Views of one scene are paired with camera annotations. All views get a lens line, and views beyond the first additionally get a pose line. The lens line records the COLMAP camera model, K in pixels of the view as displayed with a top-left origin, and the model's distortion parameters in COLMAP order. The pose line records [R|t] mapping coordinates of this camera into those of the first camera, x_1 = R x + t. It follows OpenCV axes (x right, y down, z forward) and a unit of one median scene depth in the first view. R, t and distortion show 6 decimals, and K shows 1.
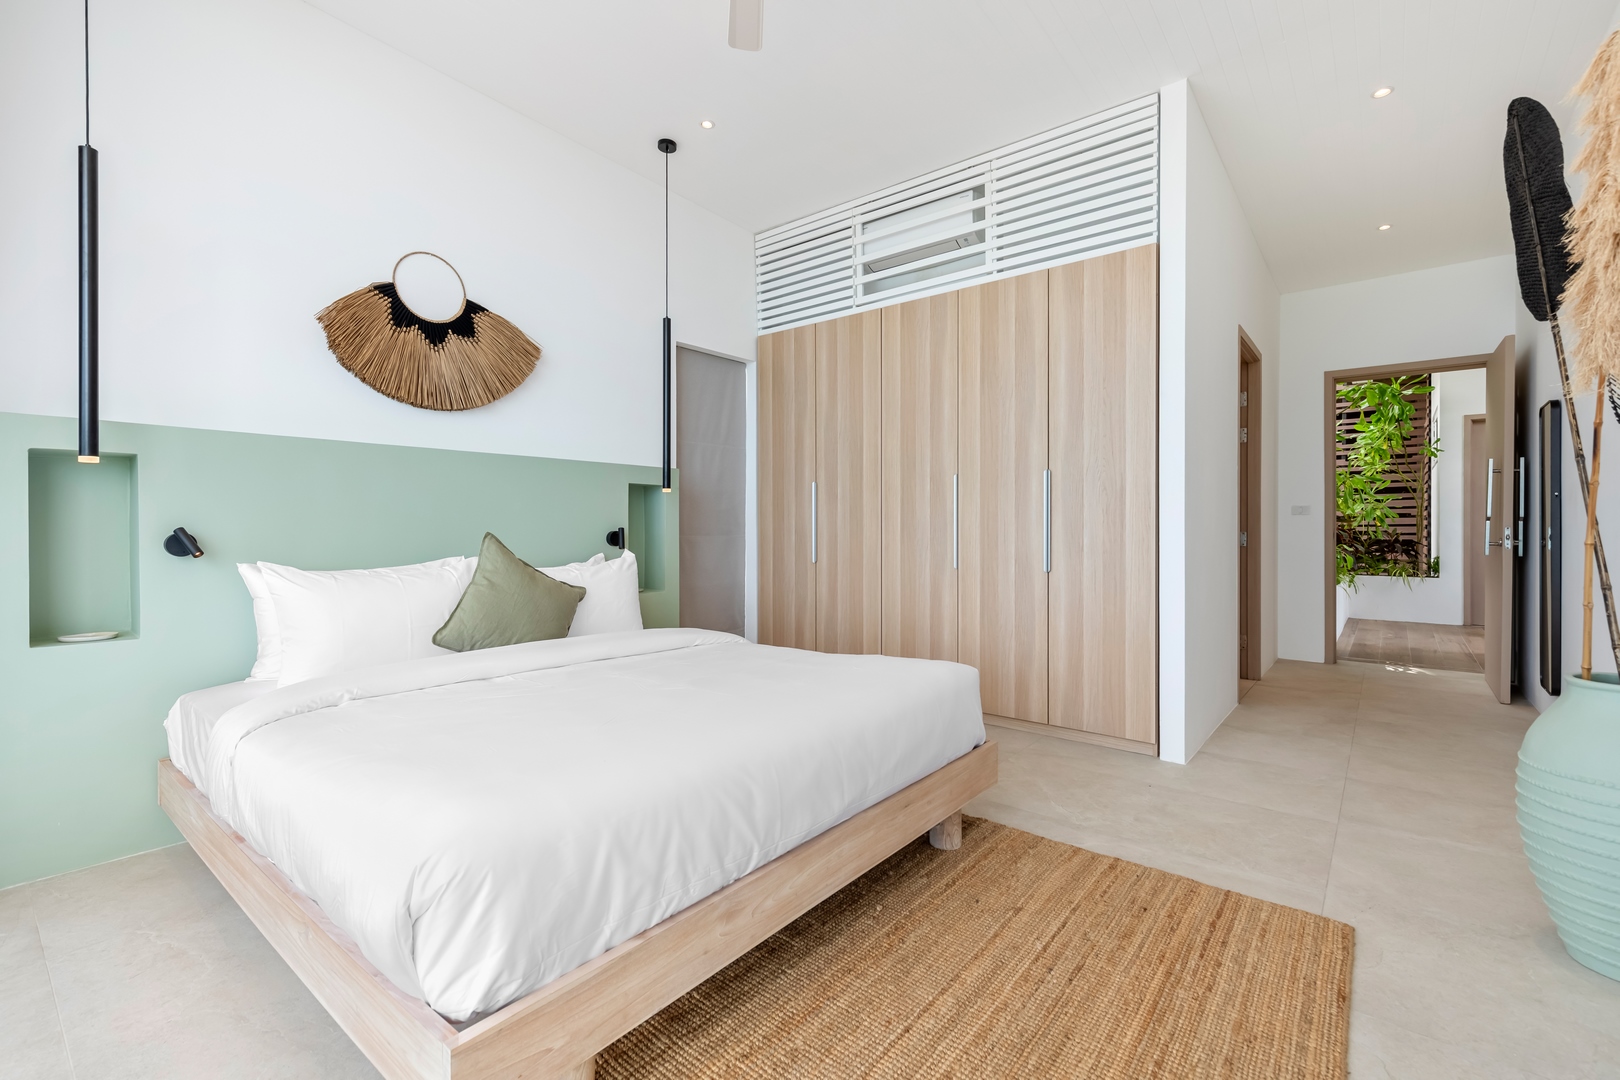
lens RADIAL K [[698.8, 0, 815.3], [0, 698.8, 533.1], [0, 0, 1]] dist [0.014132, 0.000369]
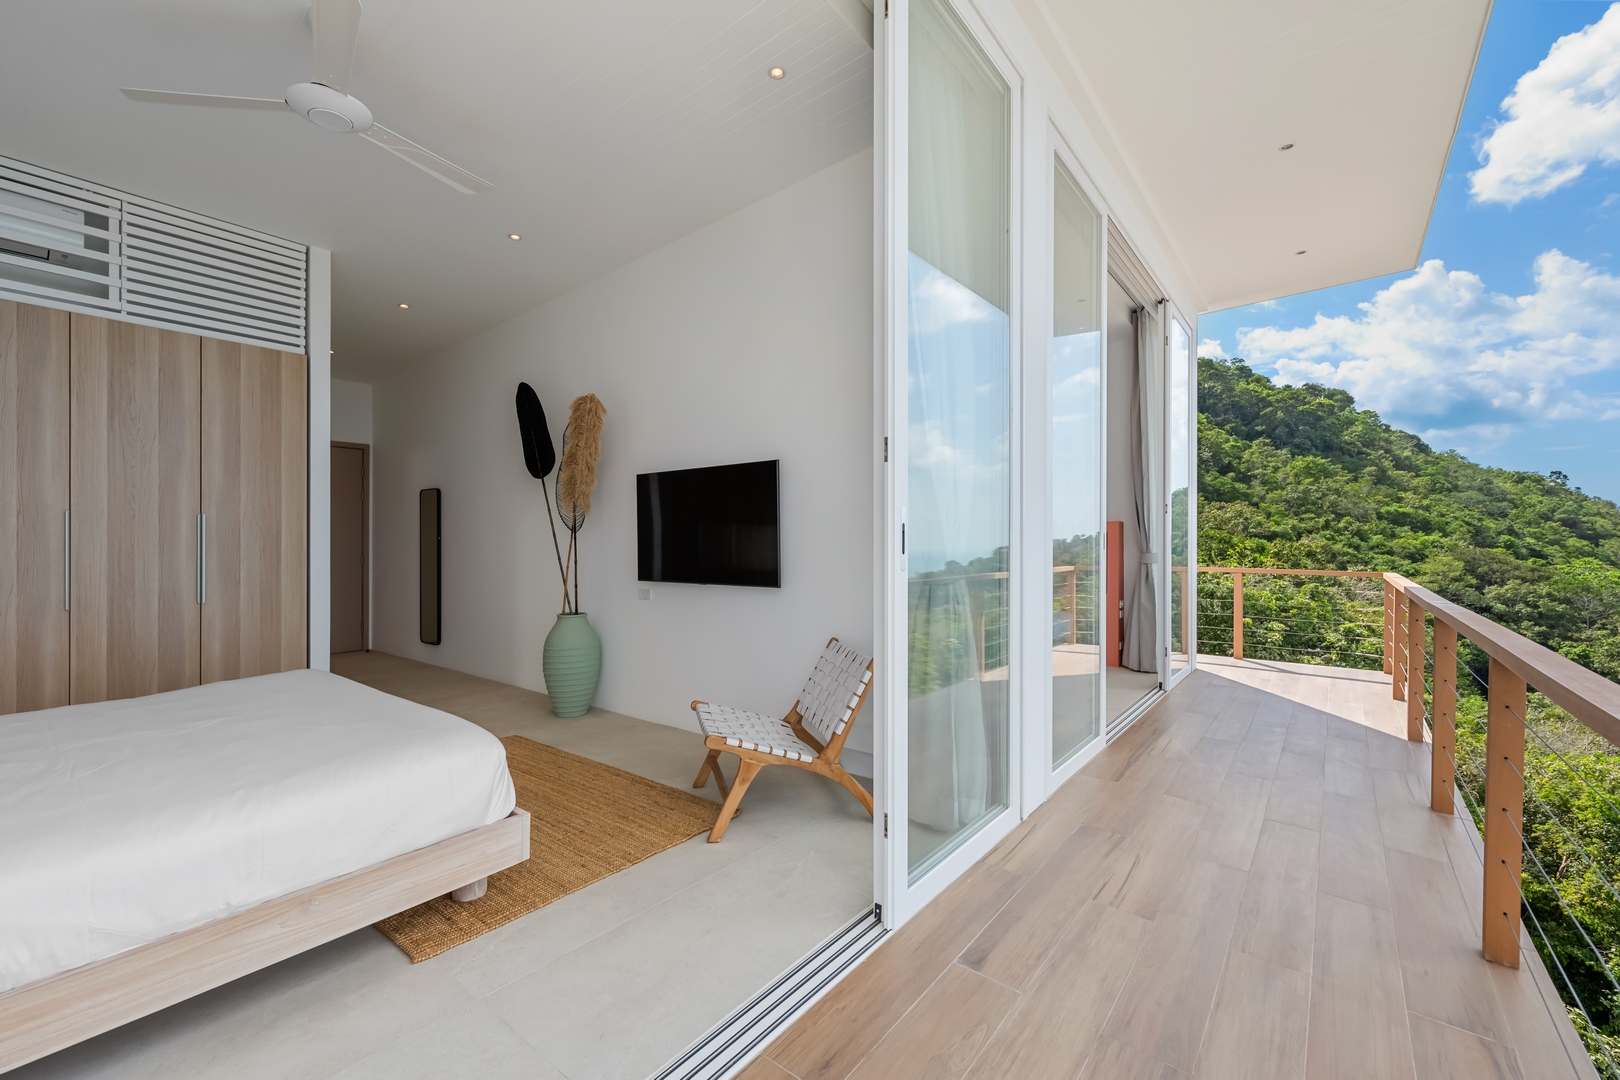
lens RADIAL K [[672.1, 0, 812.9], [0, 672.1, 541.5], [0, 0, 1]] dist [0.005660, -0.000588]
pose [[0.001626, 0.000877, 0.999998, -0.713663], [0.008421, 0.999964, -0.000890, -0.034292], [-0.999963, 0.008423, 0.001619, 0.011238]]
